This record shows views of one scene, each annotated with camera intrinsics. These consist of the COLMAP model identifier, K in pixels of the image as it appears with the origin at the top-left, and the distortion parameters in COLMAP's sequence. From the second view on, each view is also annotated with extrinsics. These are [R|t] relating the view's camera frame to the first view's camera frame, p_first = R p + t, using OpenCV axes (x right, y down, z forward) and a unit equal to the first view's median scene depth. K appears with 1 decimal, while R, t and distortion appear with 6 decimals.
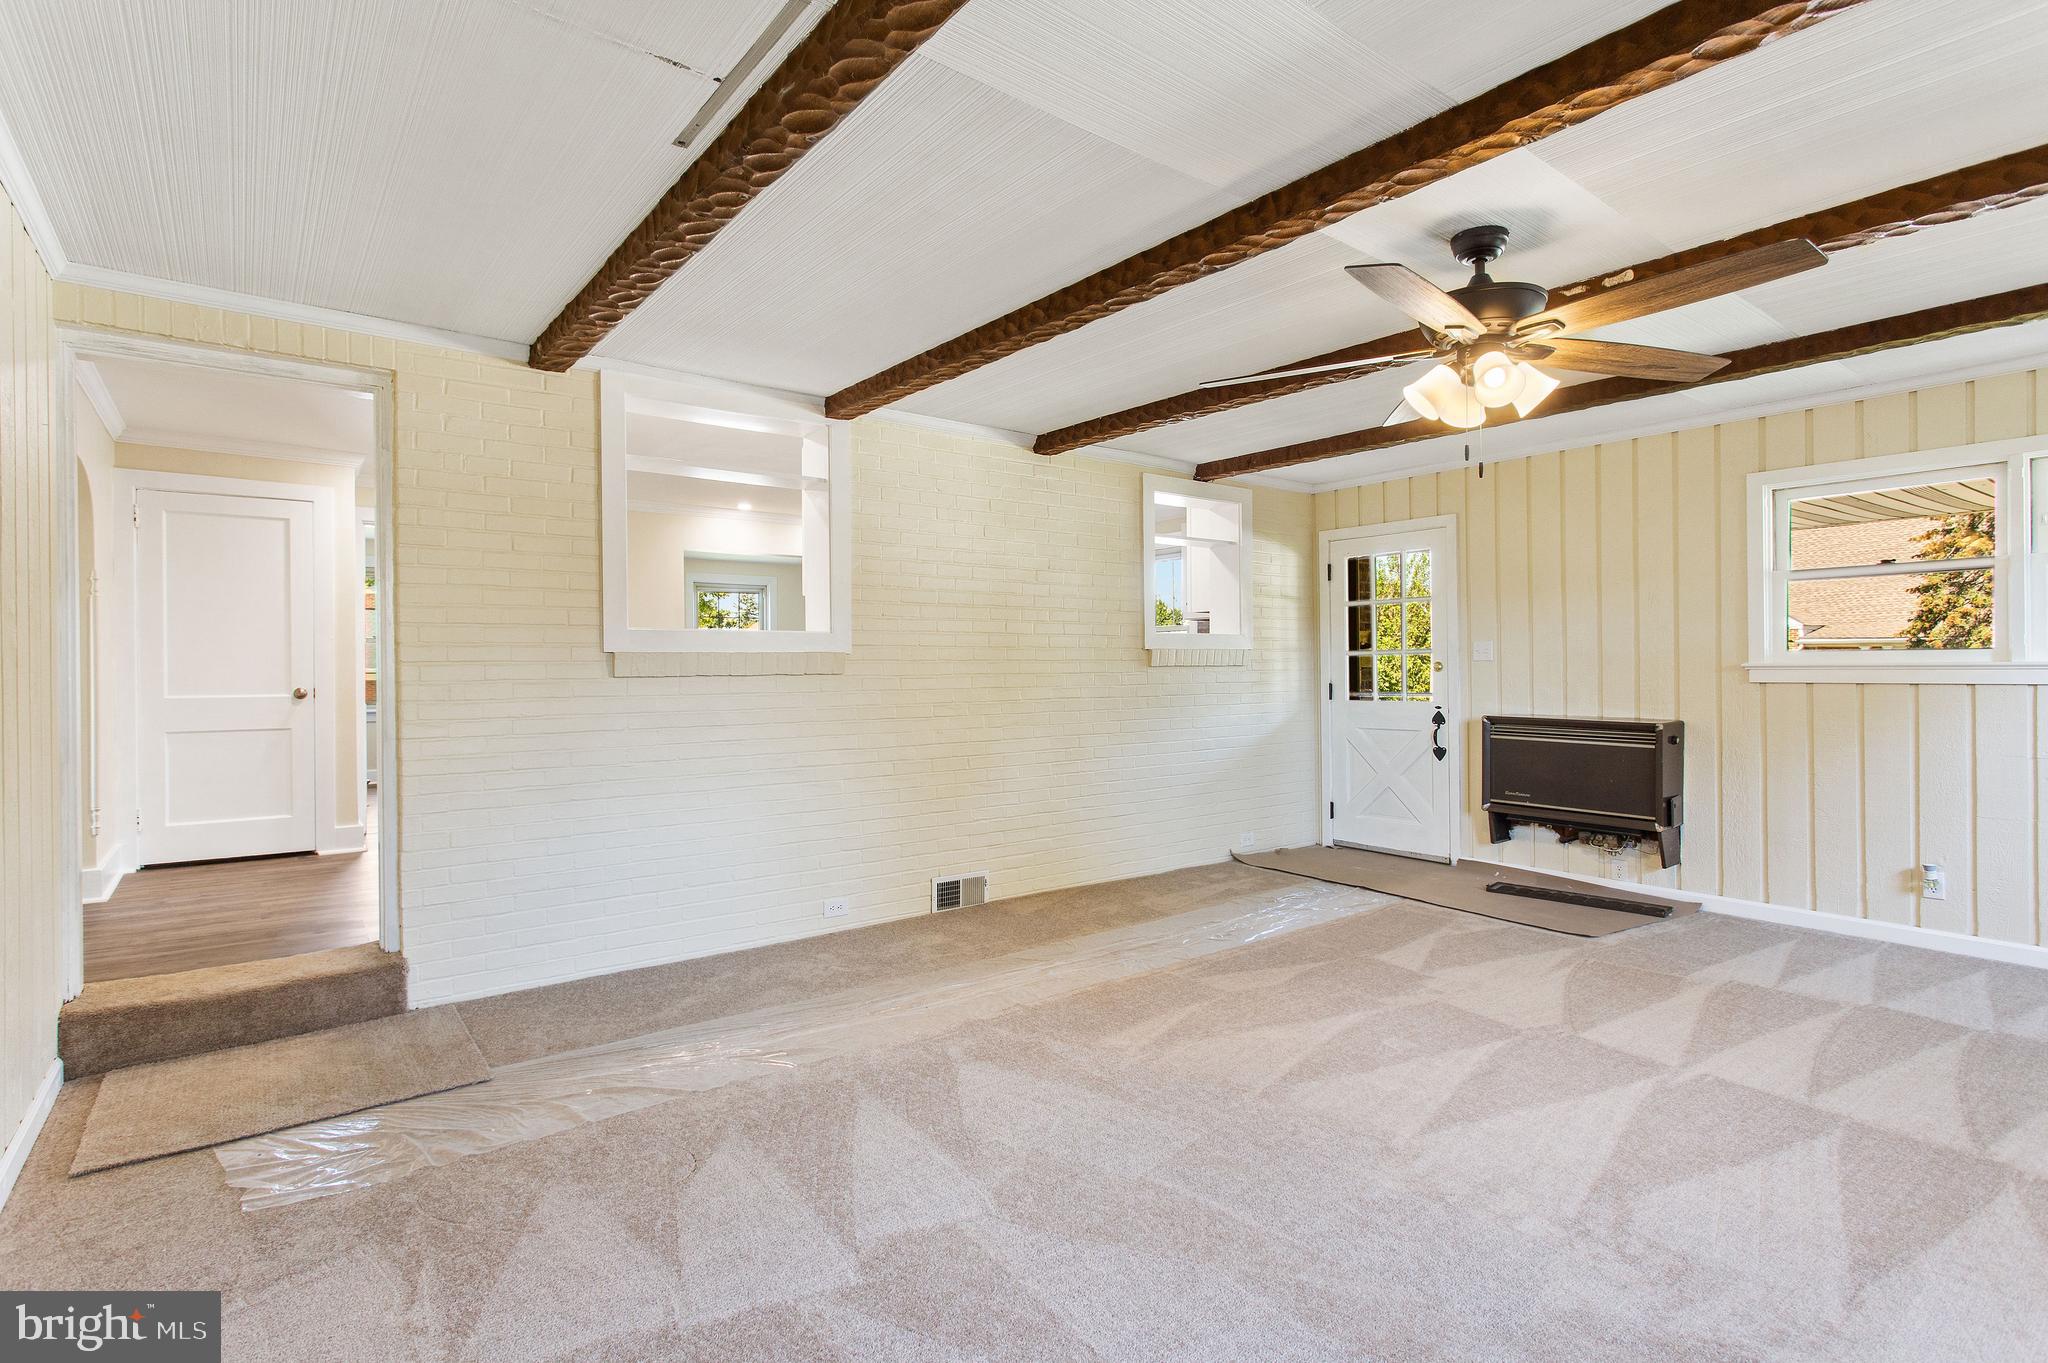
lens RADIAL K [[994.9, 0, 1024.0], [0, 994.9, 681.5], [0, 0, 1]] dist [-0.000163, 0.000959]
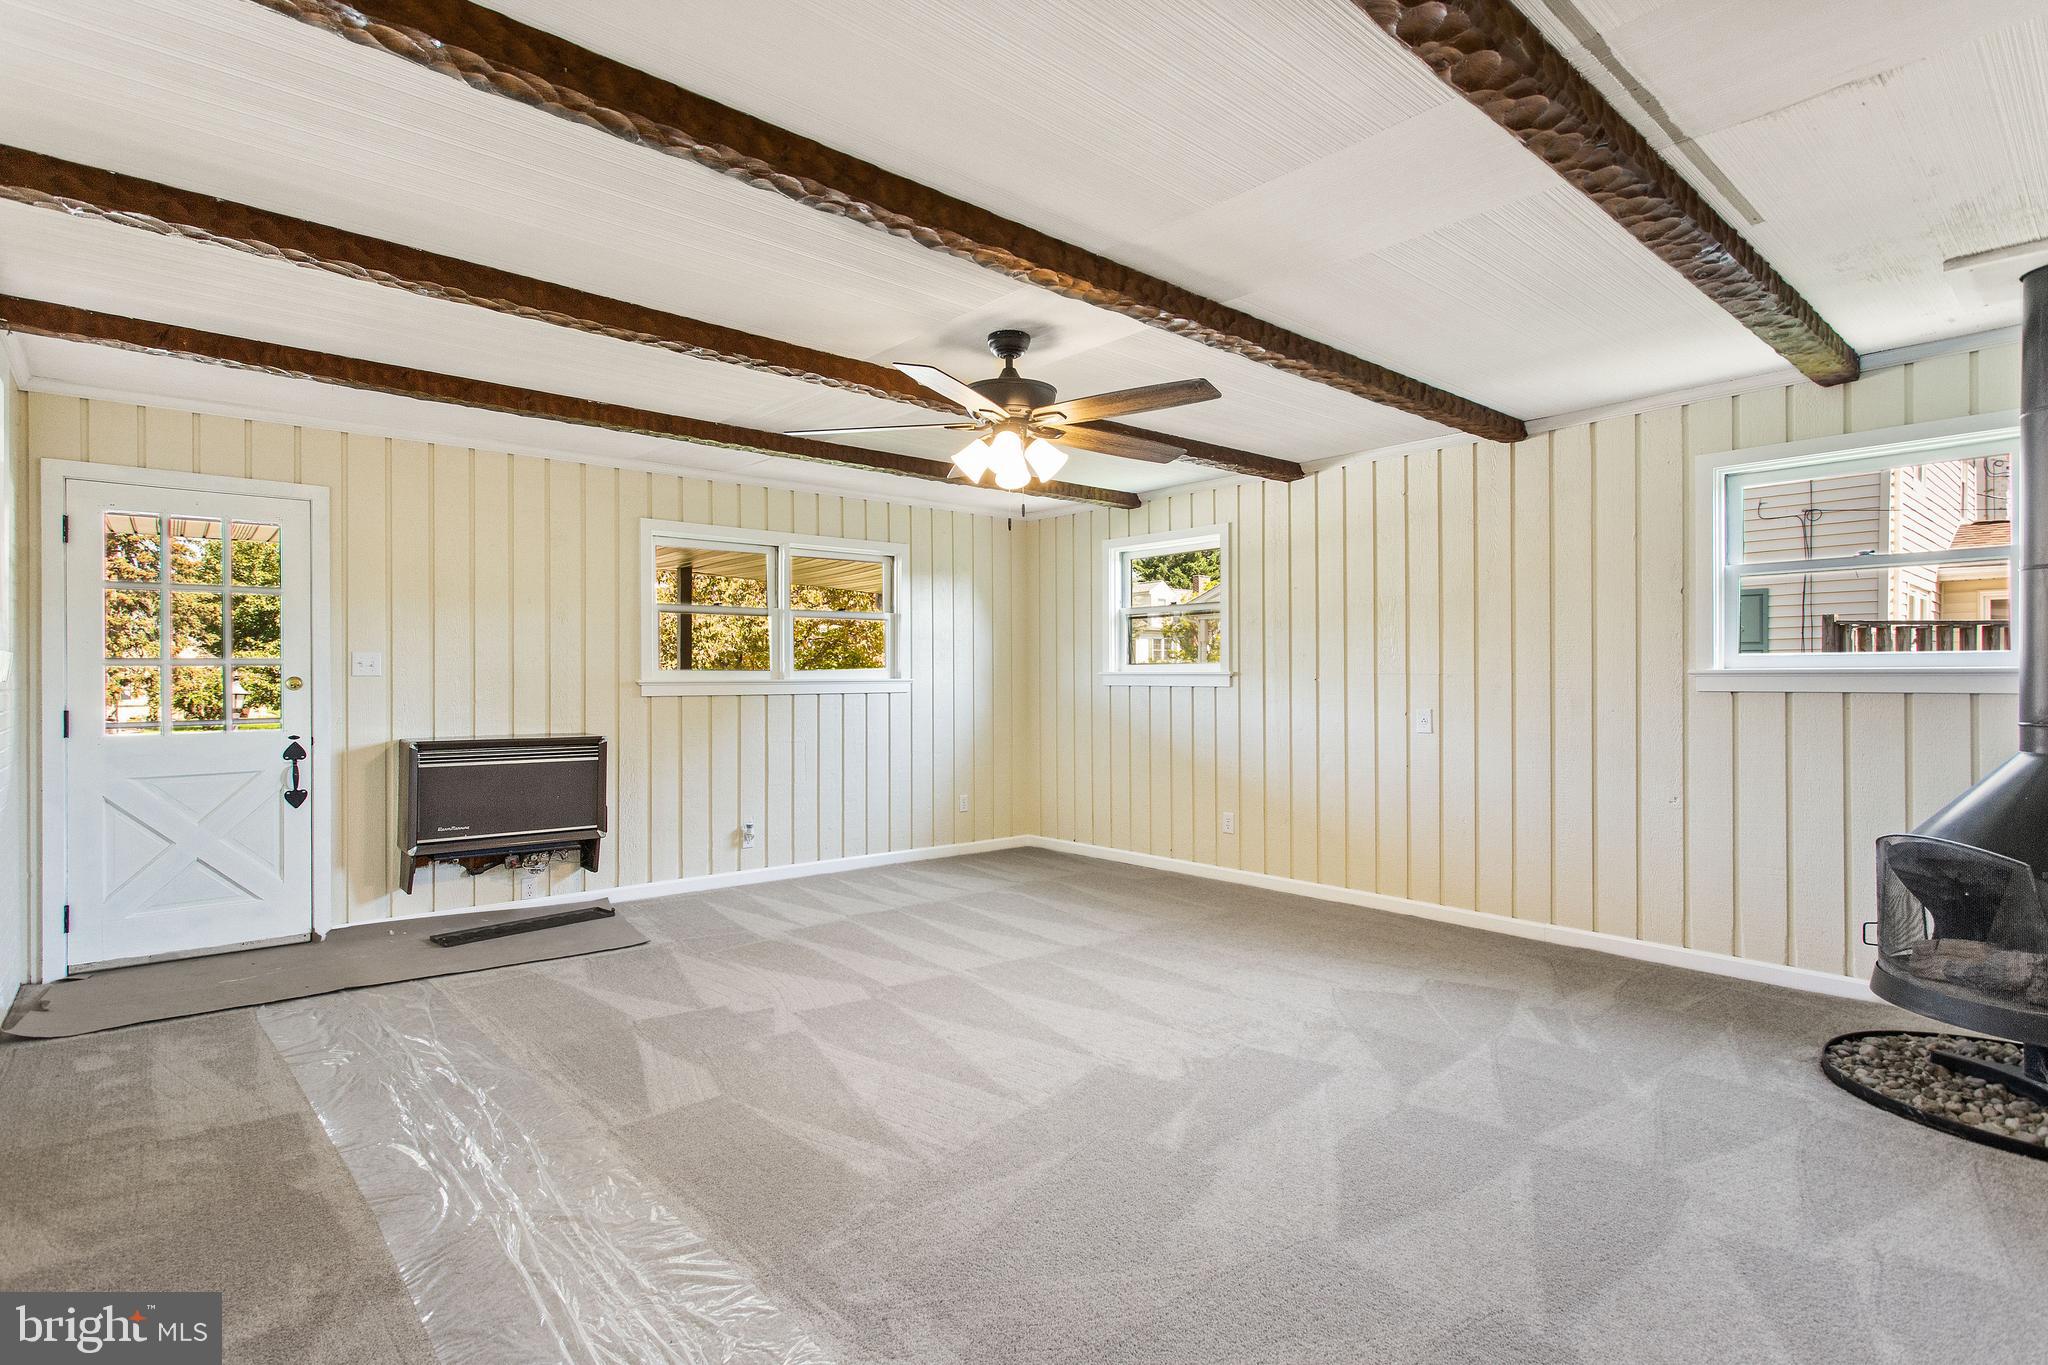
lens RADIAL K [[994.9, 0, 1024.0], [0, 994.9, 682.5], [0, 0, 1]] dist [-0.000163, 0.000959]
pose [[-0.048578, 0.000394, 0.998819, -0.461472], [0.015633, 0.999878, 0.000366, -0.008942], [-0.998697, 0.015632, -0.048578, 0.616520]]
